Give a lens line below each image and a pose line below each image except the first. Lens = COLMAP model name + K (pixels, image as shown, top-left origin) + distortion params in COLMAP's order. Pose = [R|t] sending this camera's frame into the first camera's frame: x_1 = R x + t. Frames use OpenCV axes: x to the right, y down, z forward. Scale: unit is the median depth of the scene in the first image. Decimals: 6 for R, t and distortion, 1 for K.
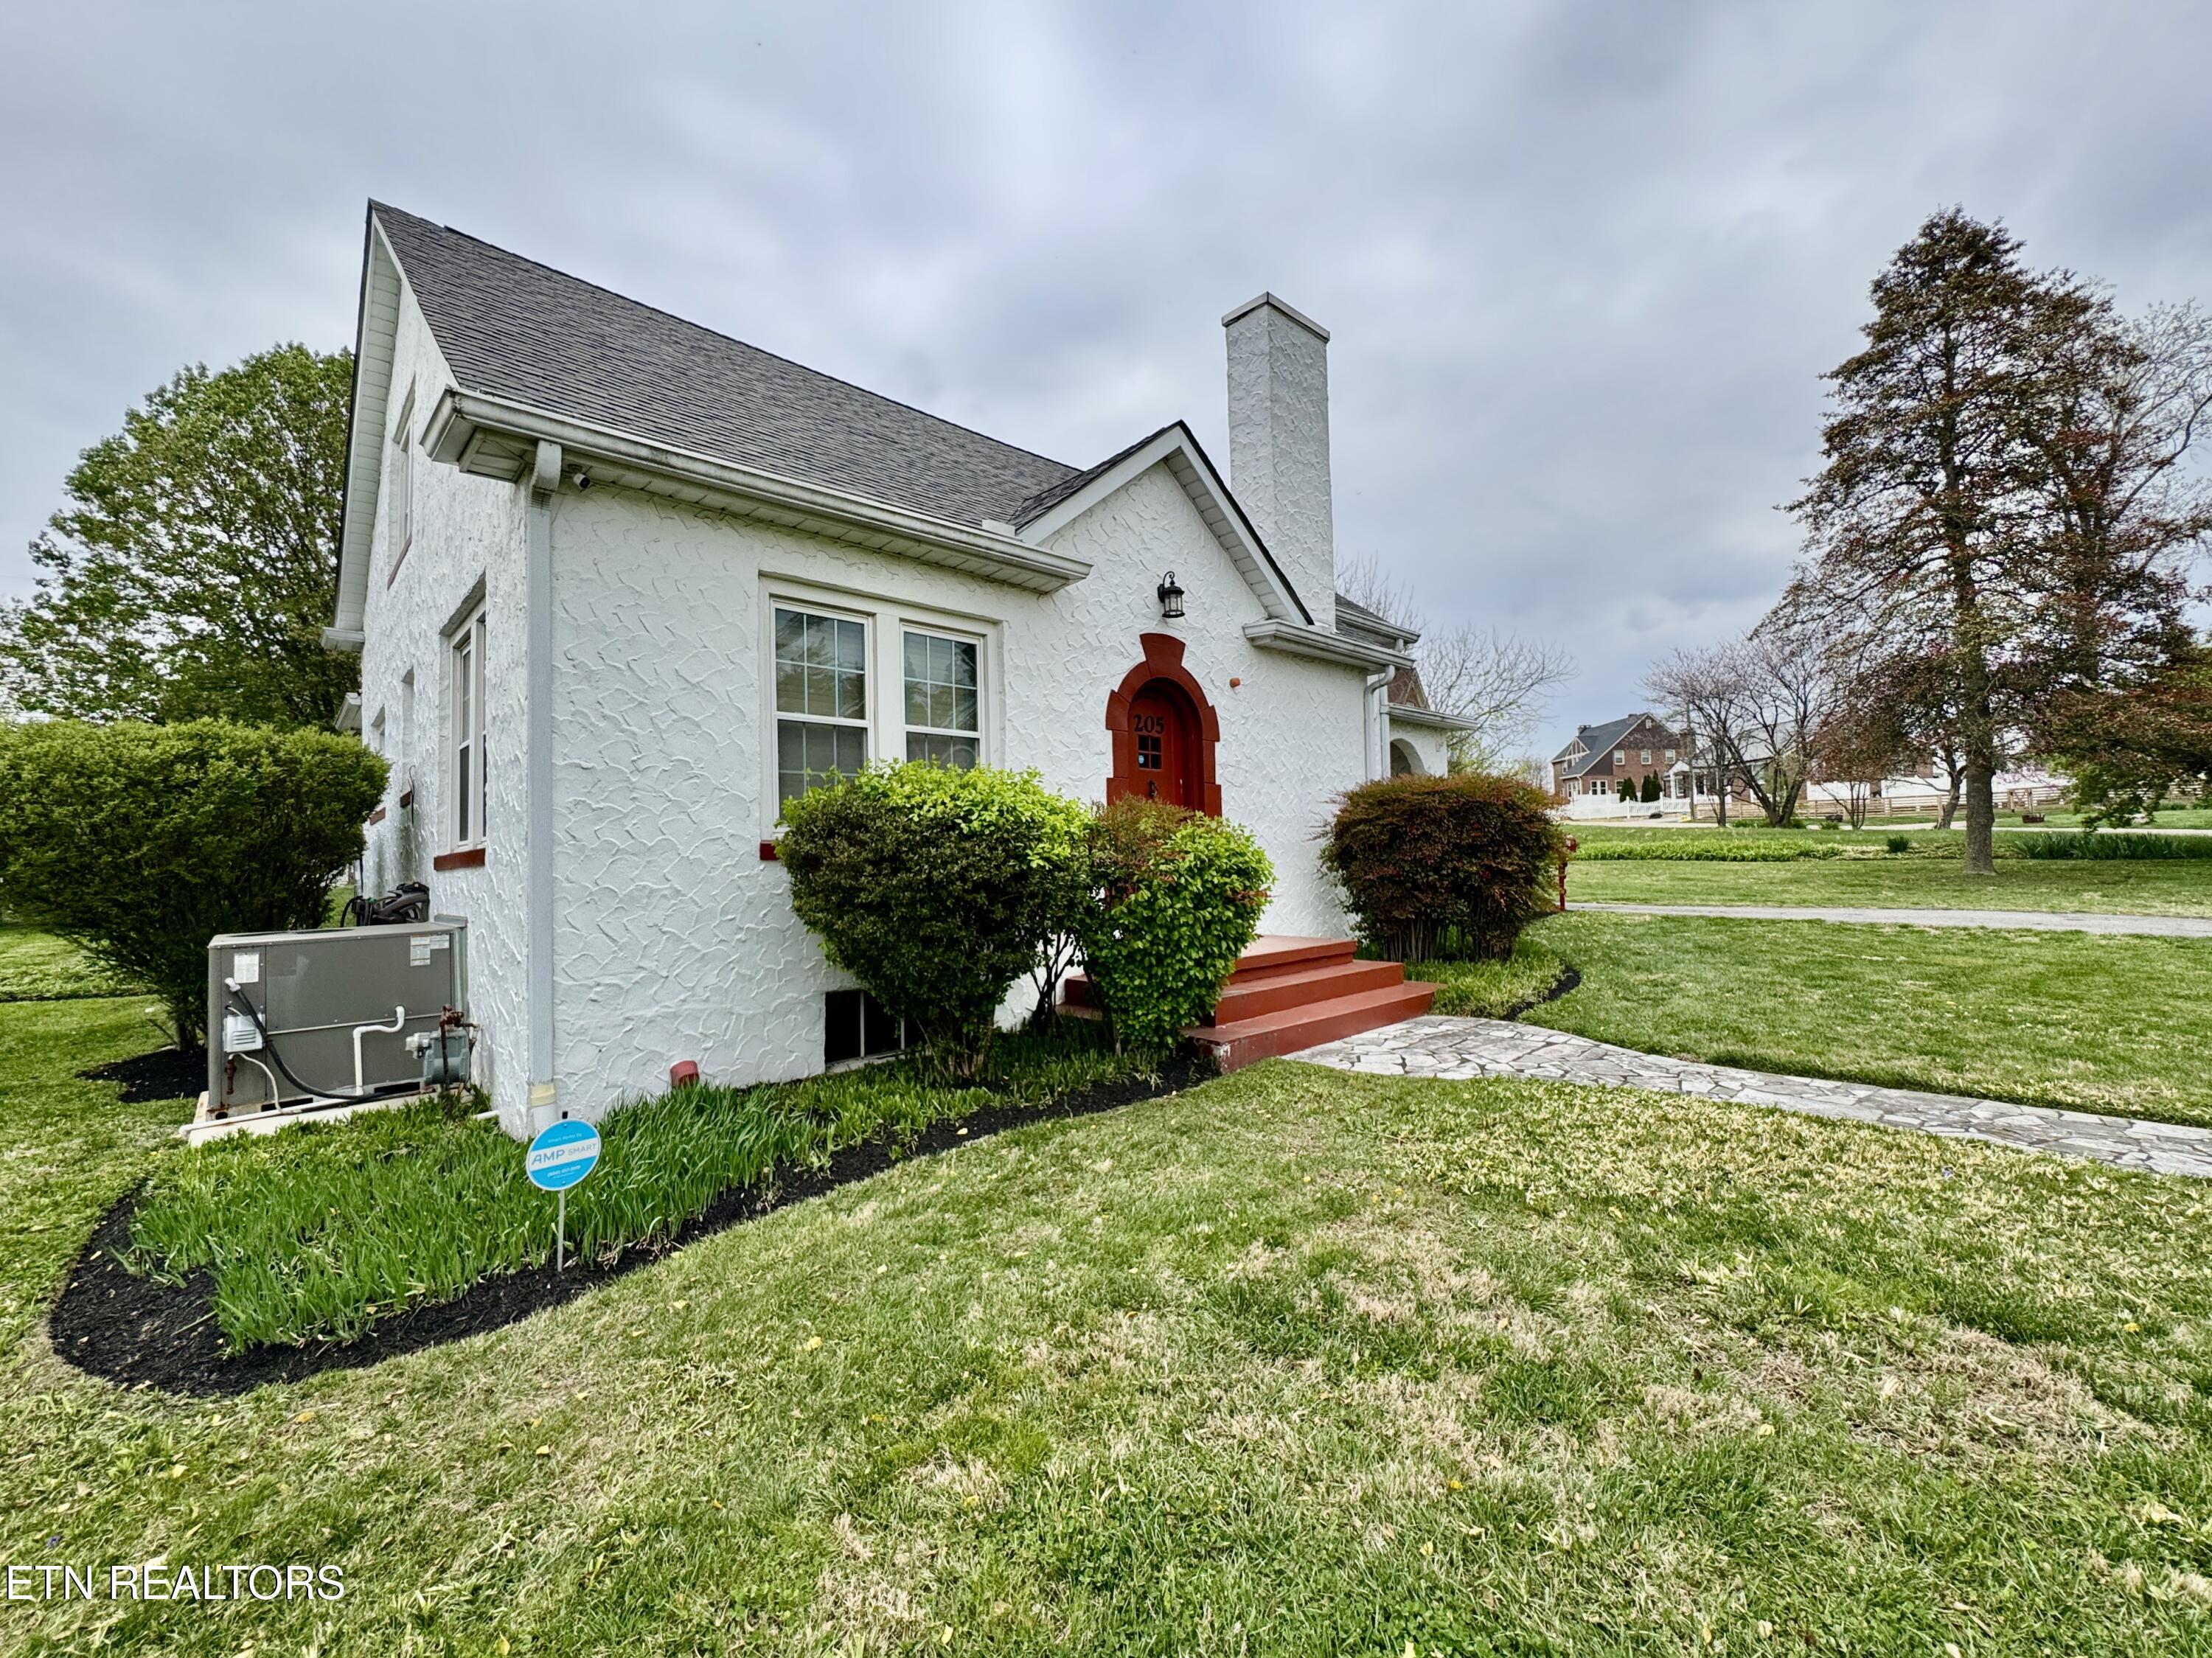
lens RADIAL K [[885.5, 0, 1100.0], [0, 885.5, 828.8], [0, 0, 1]] dist [-0.004127, -0.000485]
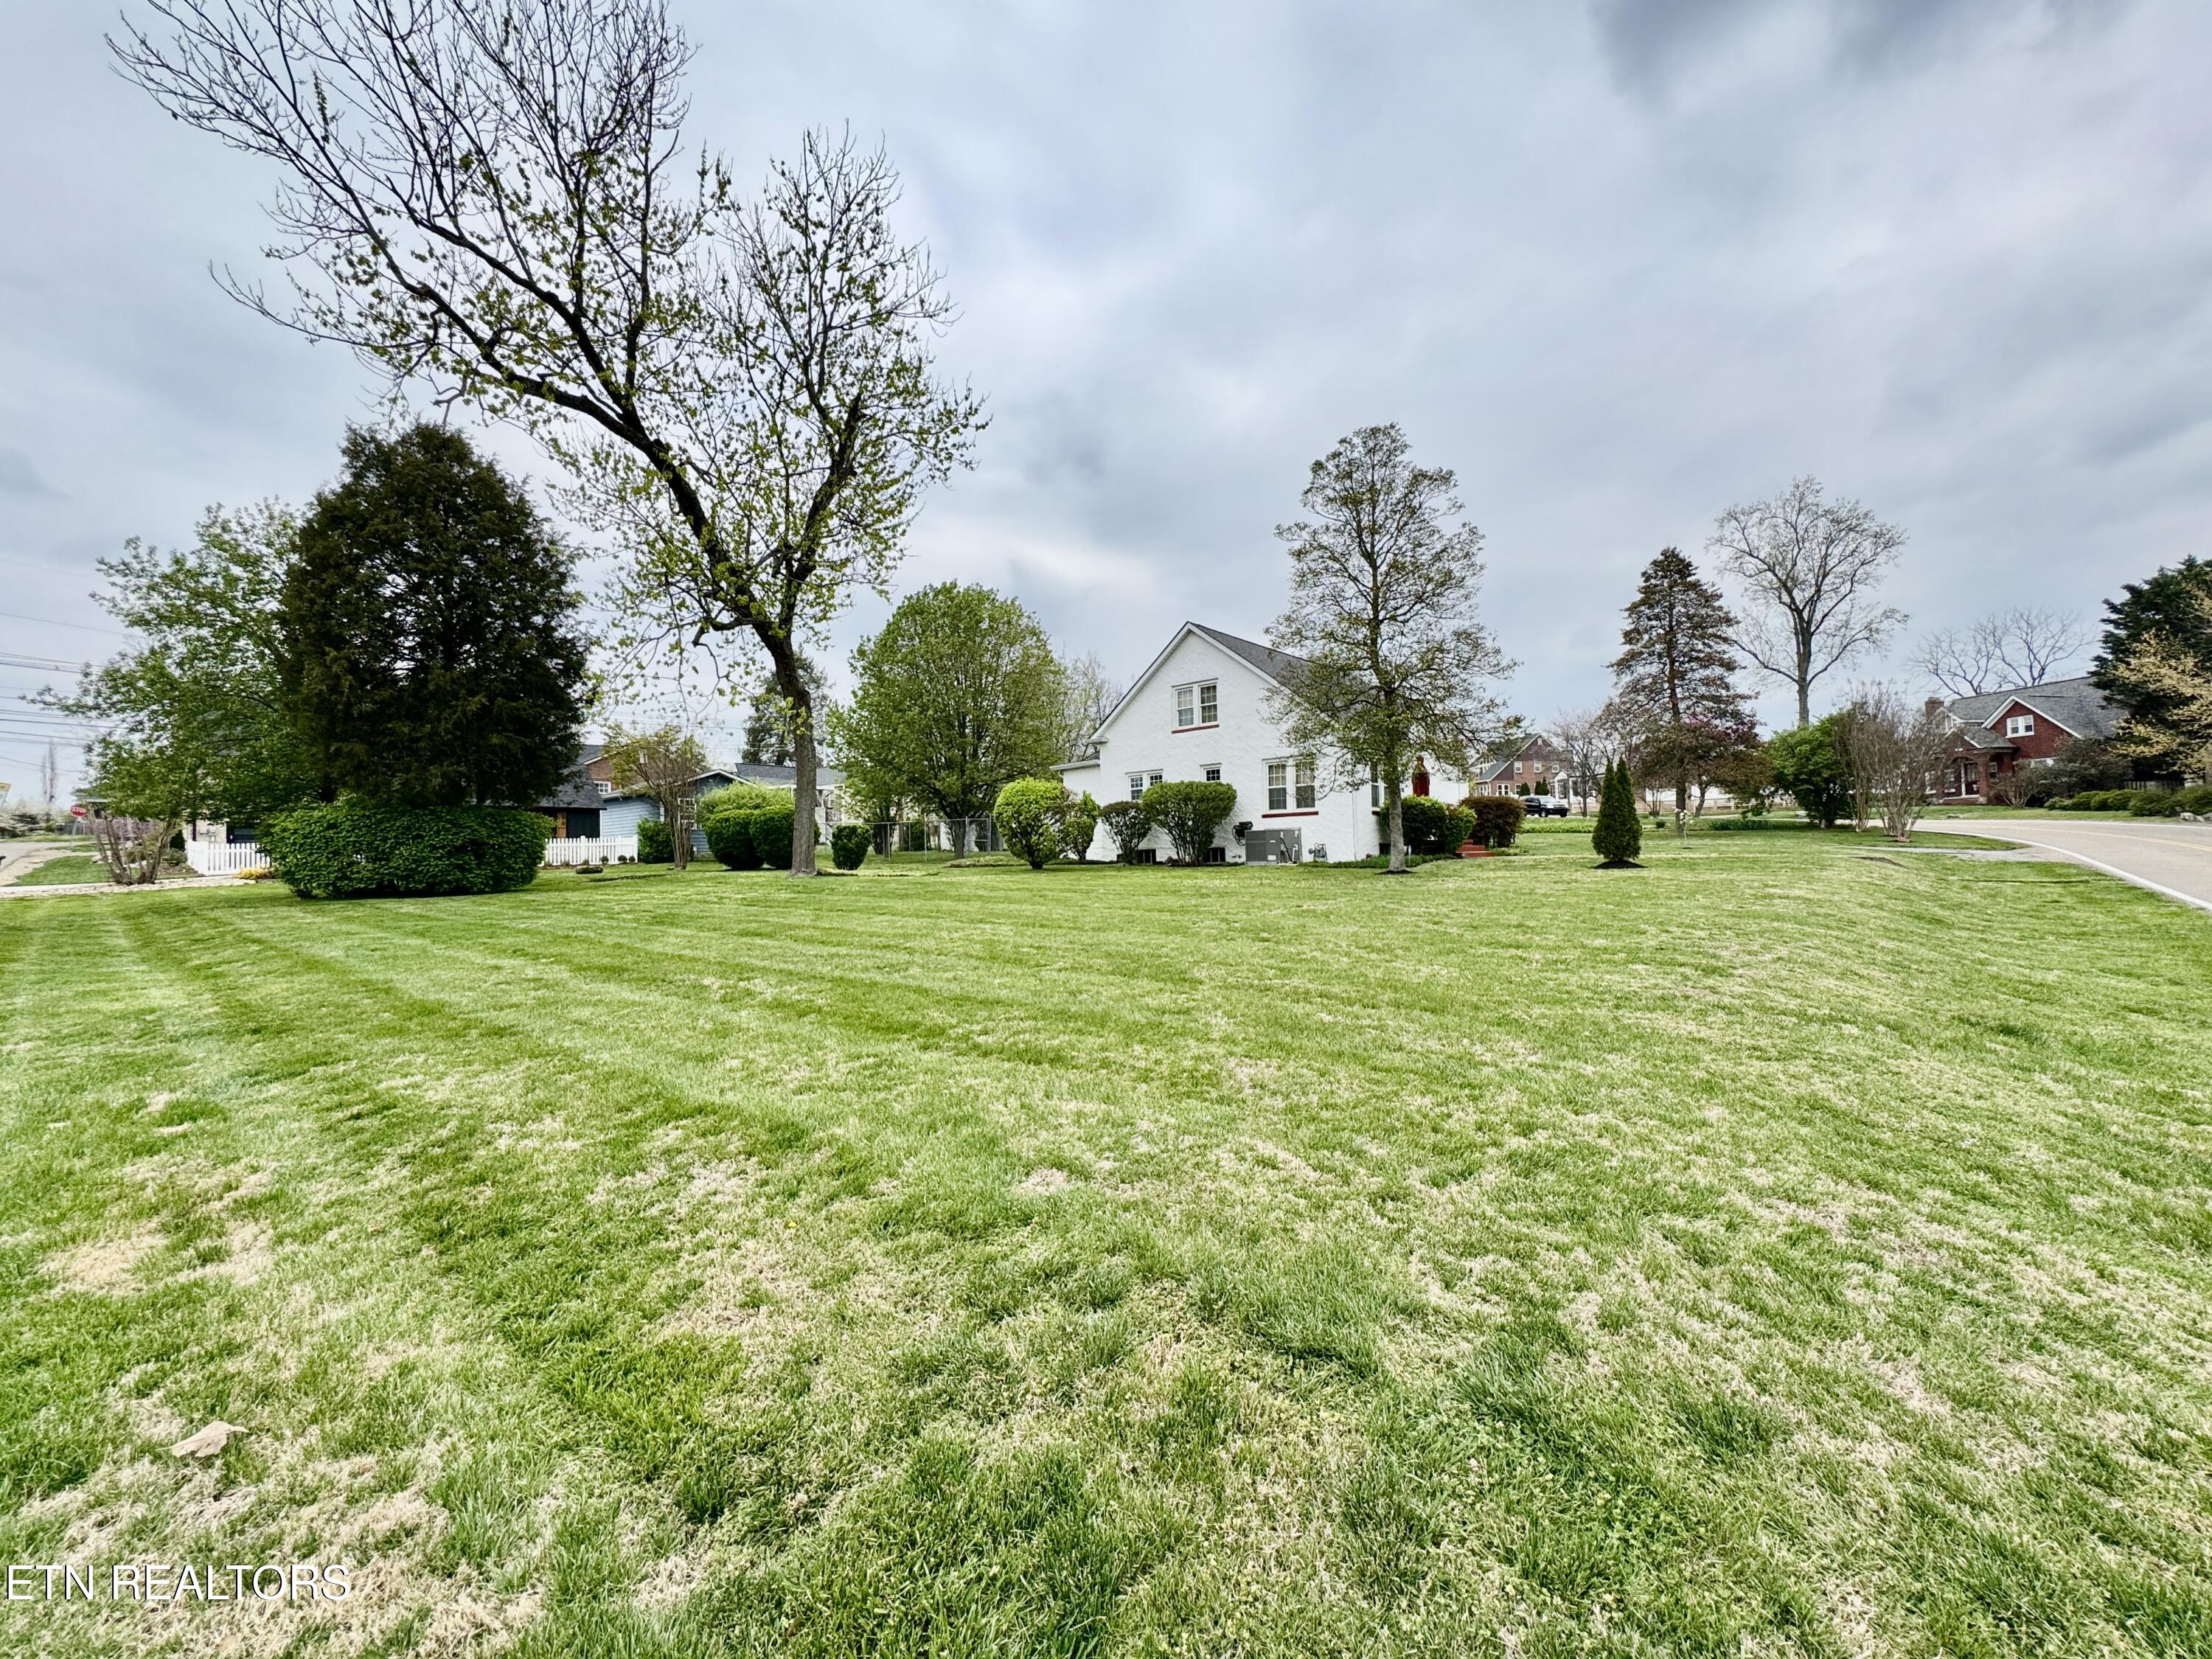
lens RADIAL K [[885.5, 0, 1106.3], [0, 885.5, 842.6], [0, 0, 1]] dist [-0.004127, -0.000485]
pose [[0.994600, -0.012836, 0.102983, -0.628614], [0.010897, 0.999753, 0.019369, 0.002376], [-0.103206, -0.018142, 0.994494, -0.977431]]
